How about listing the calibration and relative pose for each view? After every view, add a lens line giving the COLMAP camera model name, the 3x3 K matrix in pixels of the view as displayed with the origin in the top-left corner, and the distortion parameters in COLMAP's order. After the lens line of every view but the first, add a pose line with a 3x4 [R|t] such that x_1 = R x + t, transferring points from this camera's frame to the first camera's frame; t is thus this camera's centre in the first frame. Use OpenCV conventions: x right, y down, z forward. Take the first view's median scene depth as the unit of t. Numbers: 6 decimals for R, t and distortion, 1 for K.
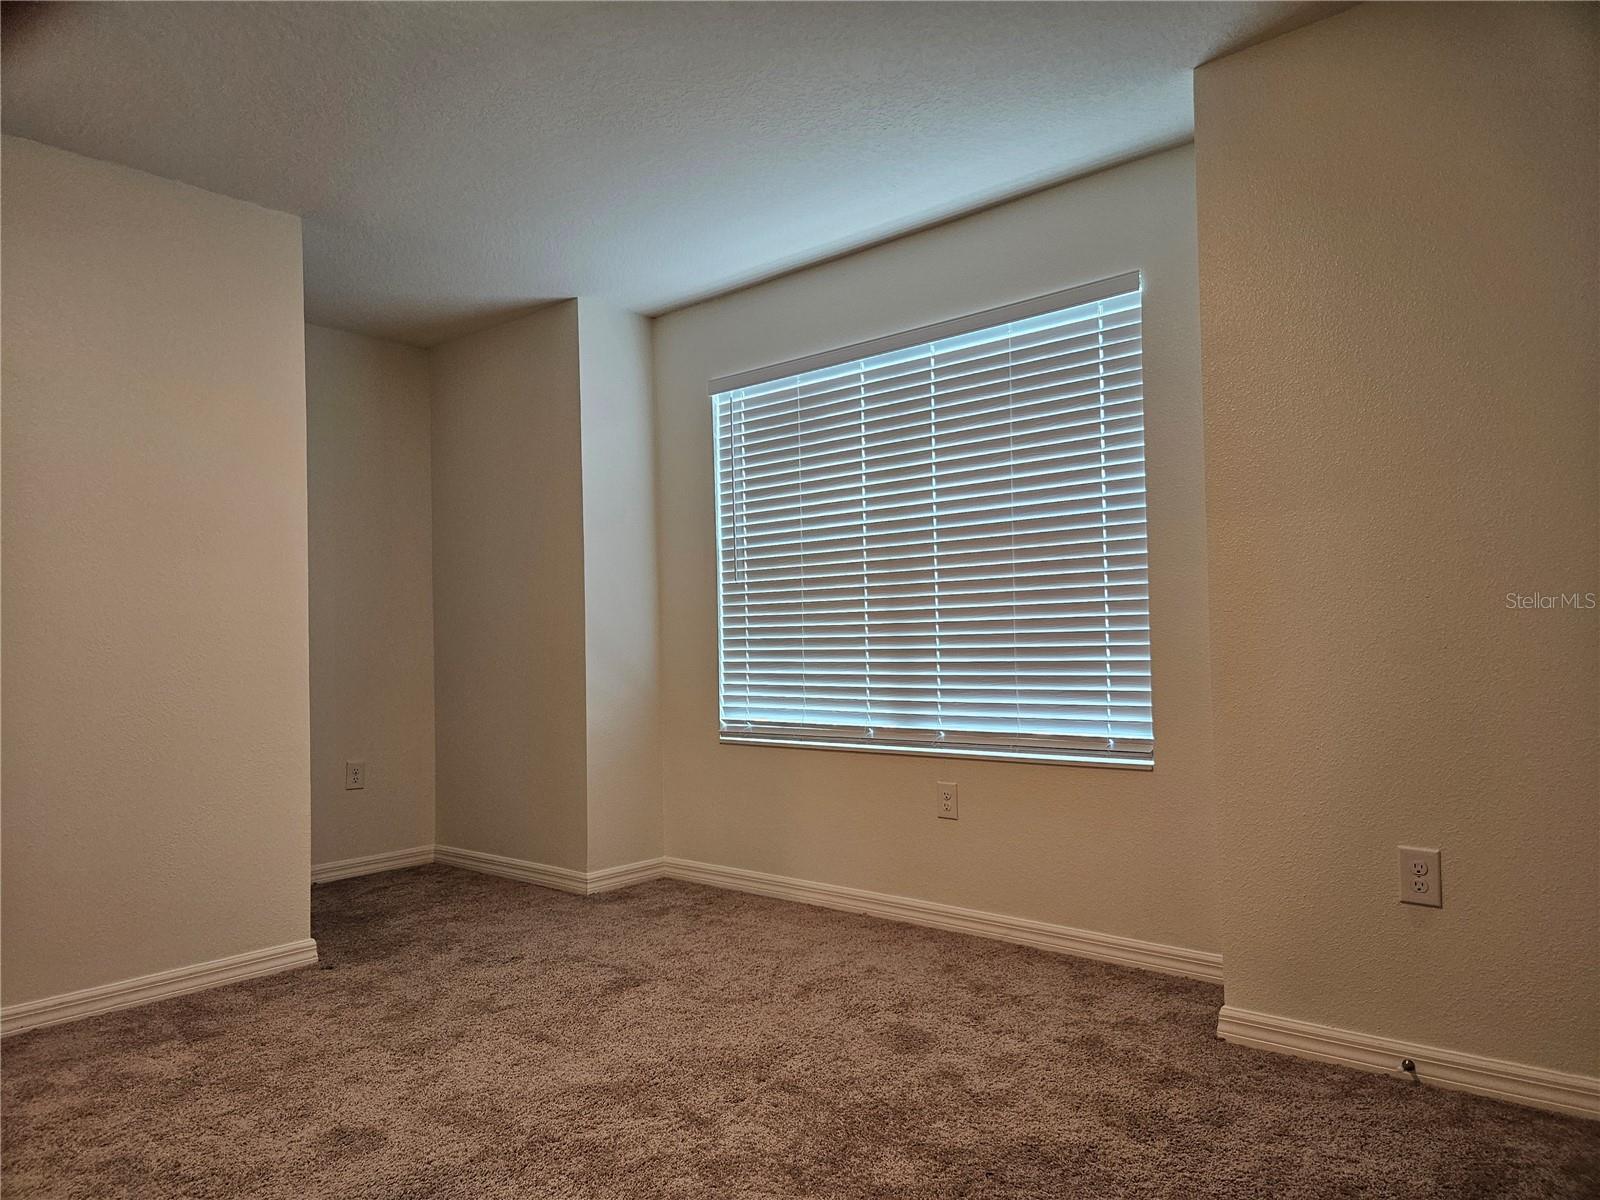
lens RADIAL K [[1066.7, 0, 793.3], [0, 1066.7, 605.3], [0, 0, 1]] dist [0.079519, -0.061154]
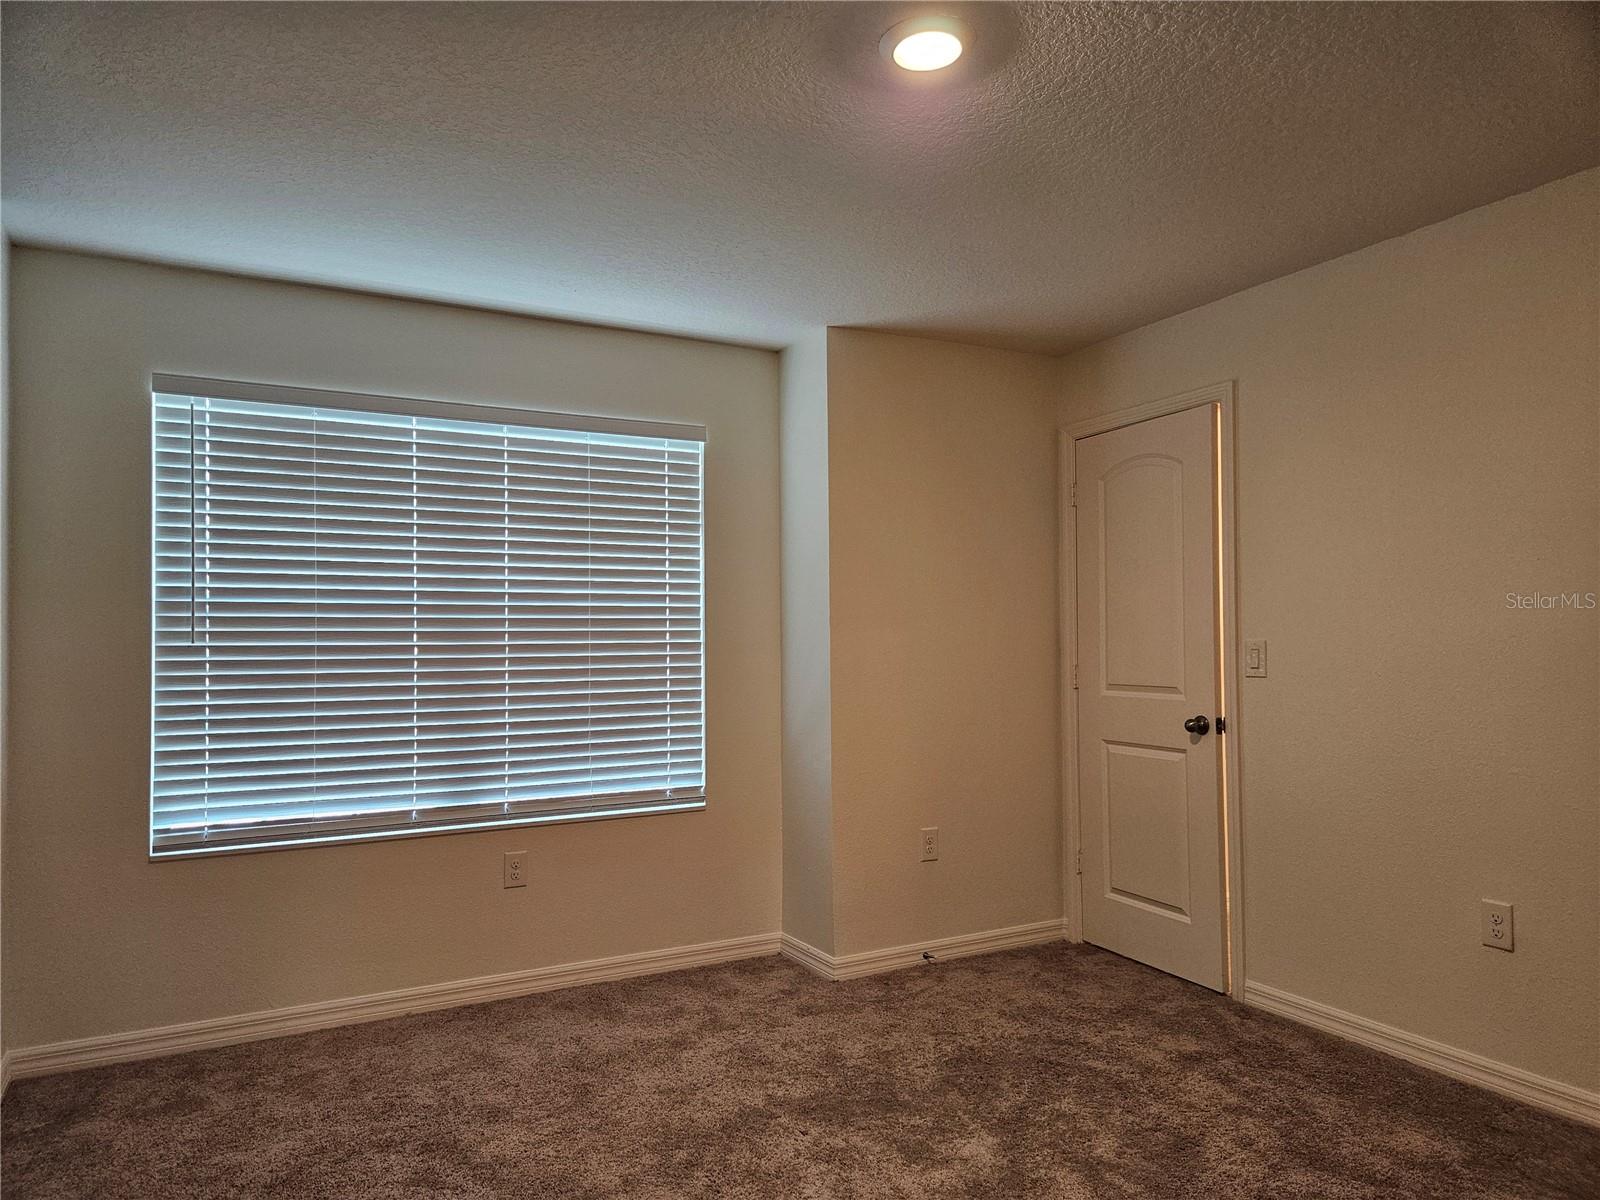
lens RADIAL K [[1066.7, 0, 793.3], [0, 1066.7, 605.3], [0, 0, 1]] dist [0.079519, -0.061154]
pose [[0.362991, 0.052596, 0.930307, -0.729938], [-0.031842, 0.998523, -0.044028, -0.035137], [-0.931248, -0.013641, 0.364129, 0.370685]]
